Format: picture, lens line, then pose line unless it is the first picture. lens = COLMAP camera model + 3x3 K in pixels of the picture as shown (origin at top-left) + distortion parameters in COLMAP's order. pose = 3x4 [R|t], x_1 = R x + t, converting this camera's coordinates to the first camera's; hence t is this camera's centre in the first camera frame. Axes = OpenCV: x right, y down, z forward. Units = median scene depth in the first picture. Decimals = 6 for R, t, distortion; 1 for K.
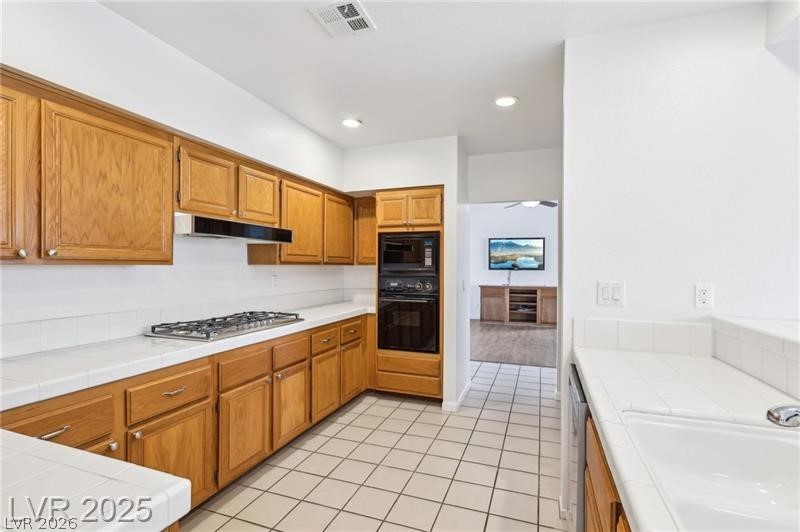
lens RADIAL K [[378.6, 0, 399.5], [0, 378.6, 267.5], [0, 0, 1]] dist [-0.001455, 0.000725]
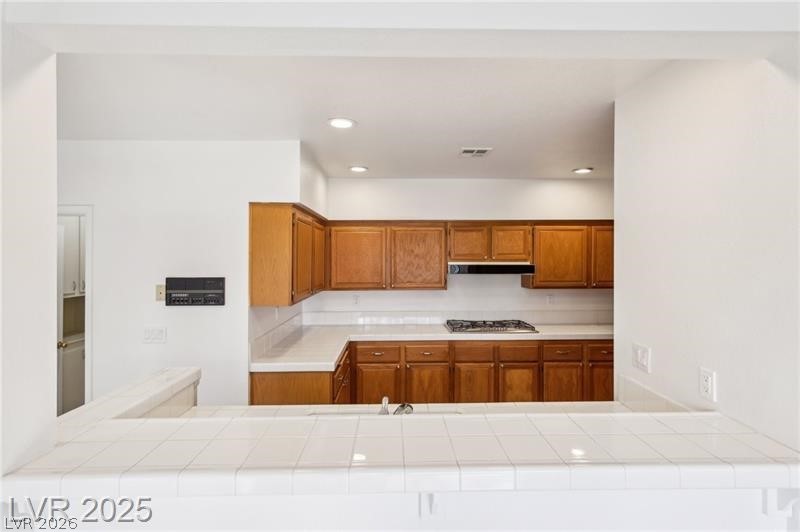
lens RADIAL K [[378.6, 0, 398.3], [0, 378.6, 263.2], [0, 0, 1]] dist [-0.001455, 0.000725]
pose [[0.367107, 0.006477, -0.930156, 0.671840], [-0.000301, 0.999977, 0.006845, -0.096063], [0.930179, -0.002233, 0.367100, 0.043499]]
